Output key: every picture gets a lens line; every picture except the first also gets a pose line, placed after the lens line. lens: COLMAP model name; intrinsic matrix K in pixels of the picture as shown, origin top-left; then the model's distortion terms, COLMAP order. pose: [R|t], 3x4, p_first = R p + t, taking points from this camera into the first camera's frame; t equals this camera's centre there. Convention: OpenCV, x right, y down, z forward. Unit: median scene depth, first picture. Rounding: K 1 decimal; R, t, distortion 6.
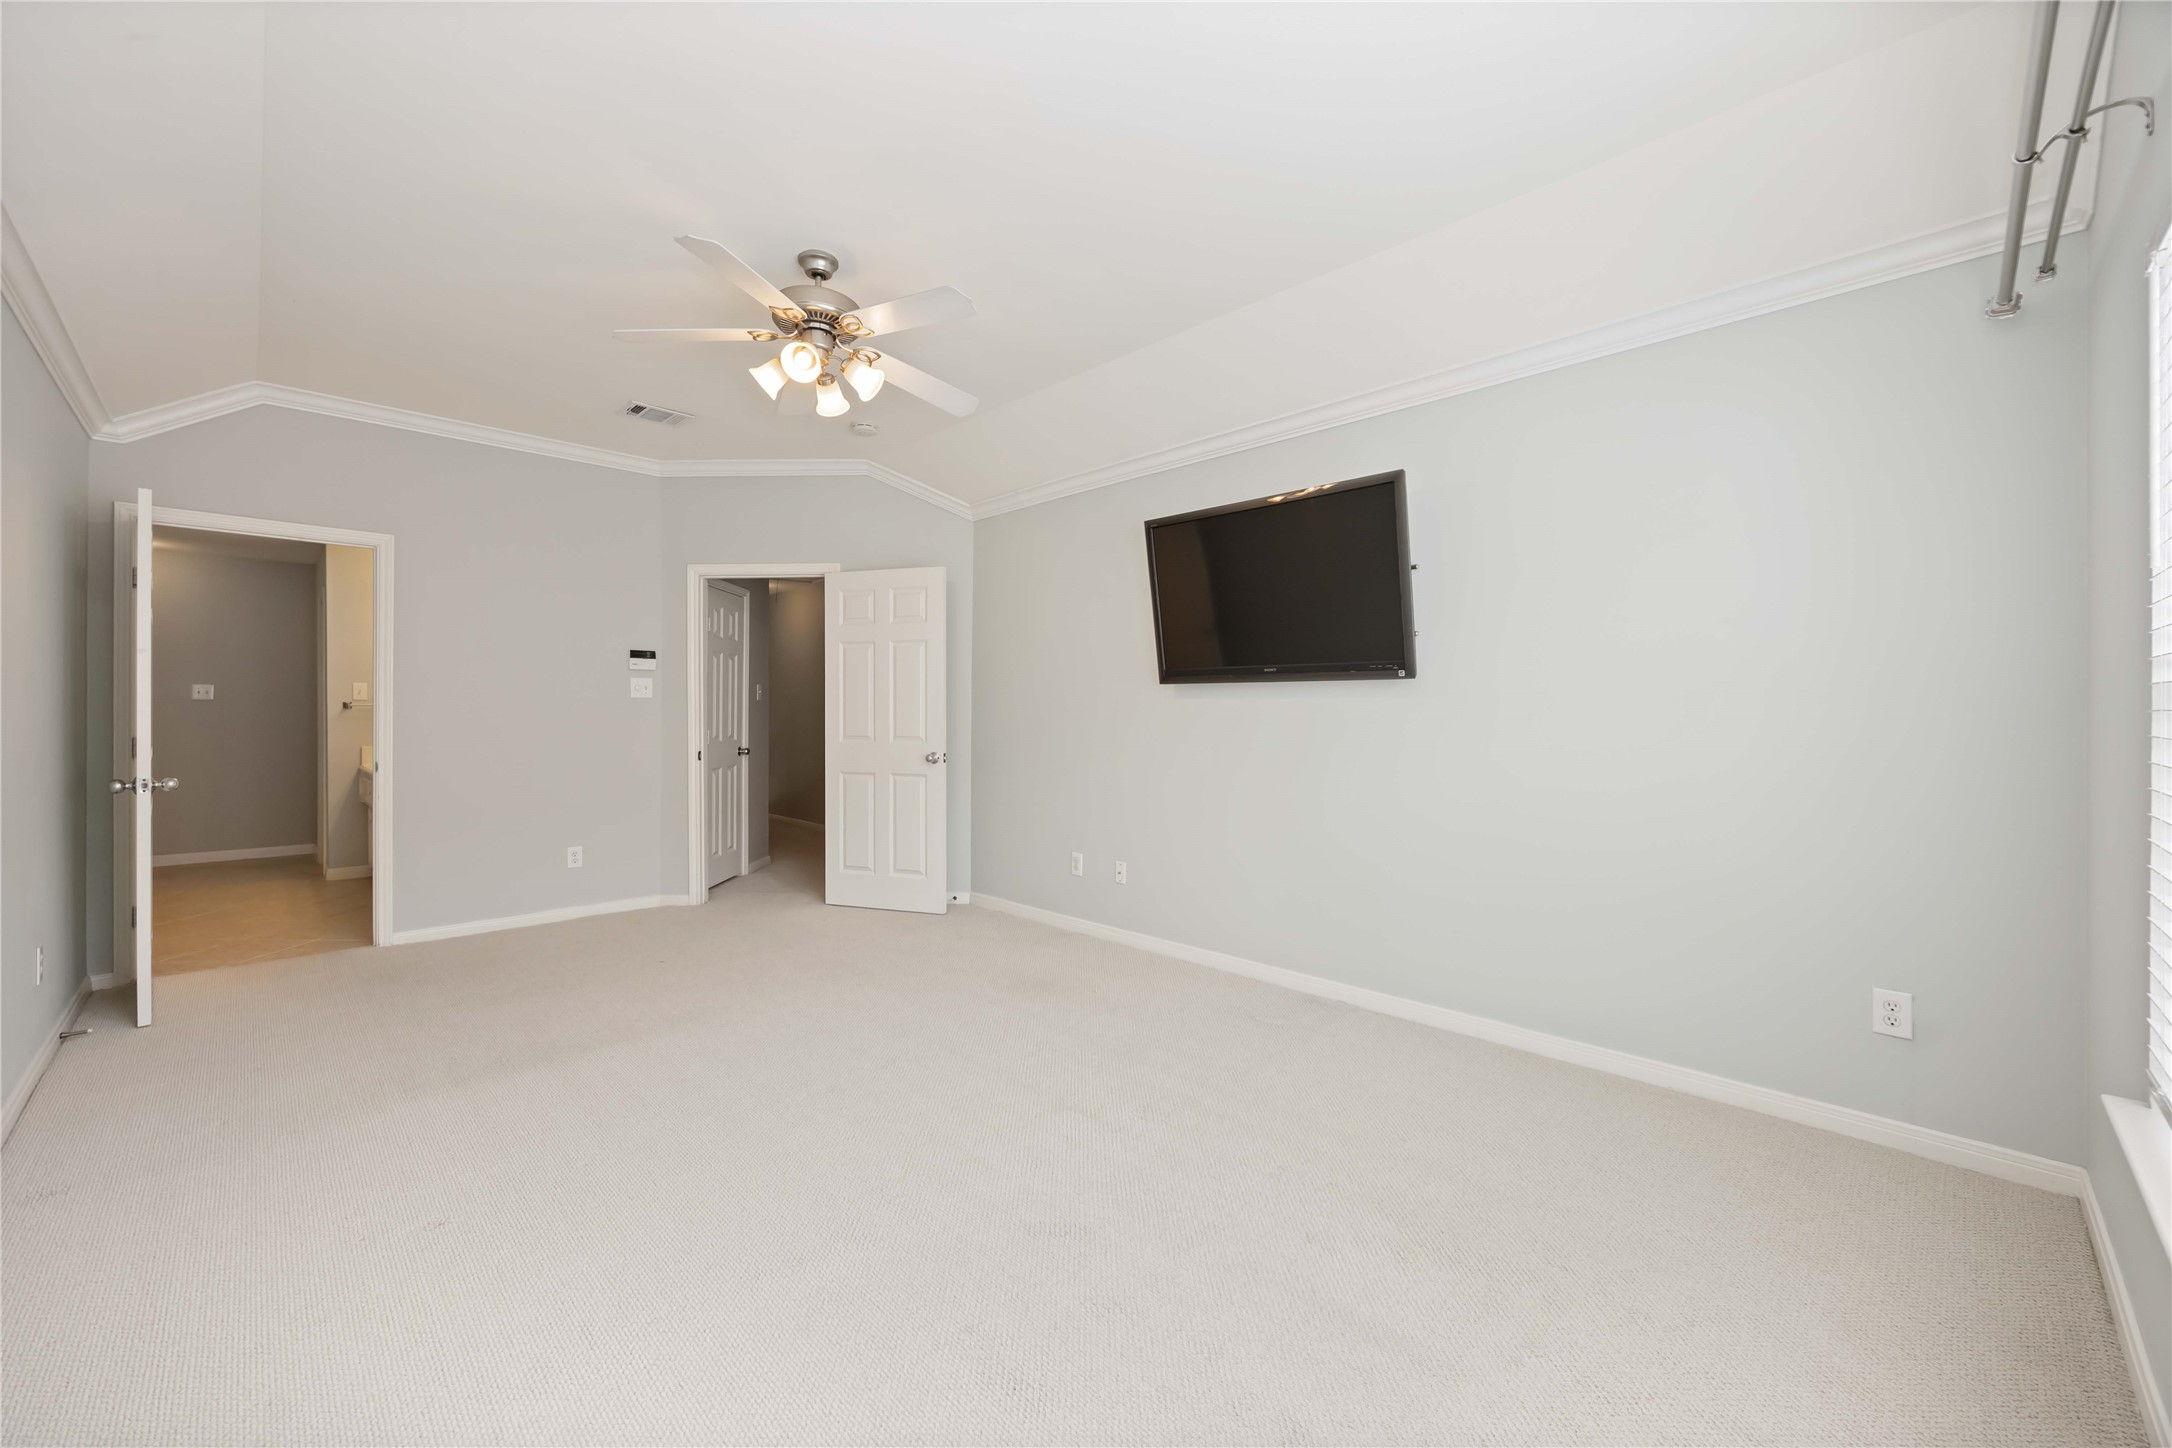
lens RADIAL K [[842.8, 0, 1076.3], [0, 842.8, 722.7], [0, 0, 1]] dist [-0.003820, 0.000128]
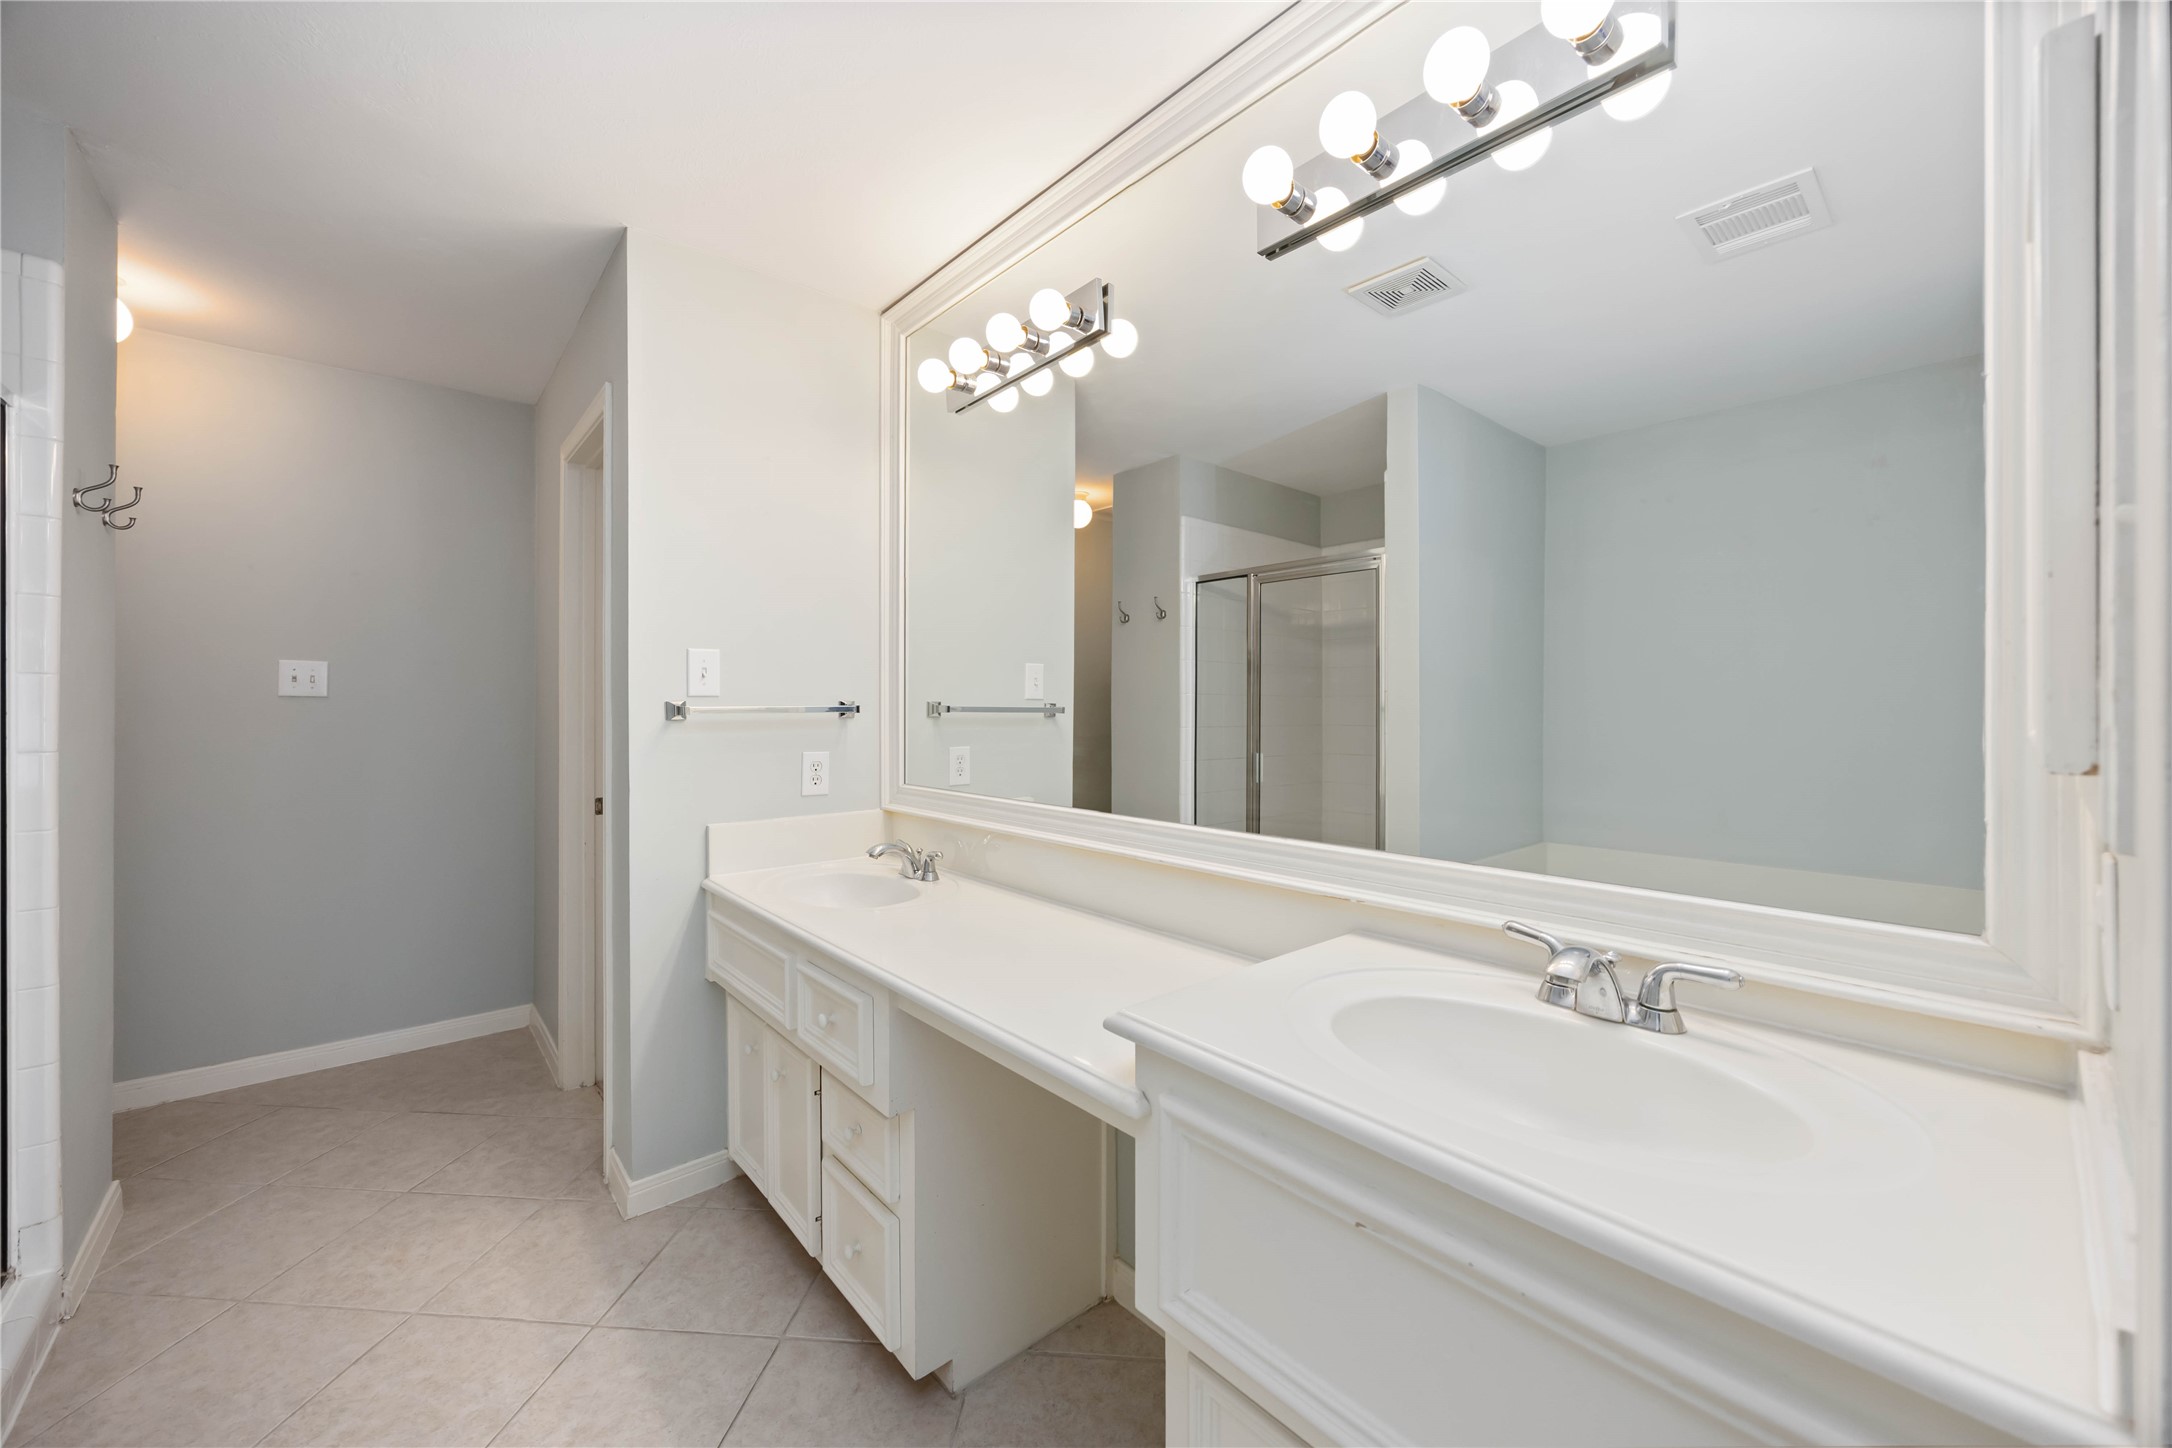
lens RADIAL K [[842.8, 0, 1092.2], [0, 842.8, 705.7], [0, 0, 1]] dist [-0.003820, 0.000128]
pose [[0.998427, -0.003523, -0.055964, -0.642347], [0.003077, 0.999963, -0.008064, -0.018395], [0.055991, 0.007879, 0.998400, 0.621525]]
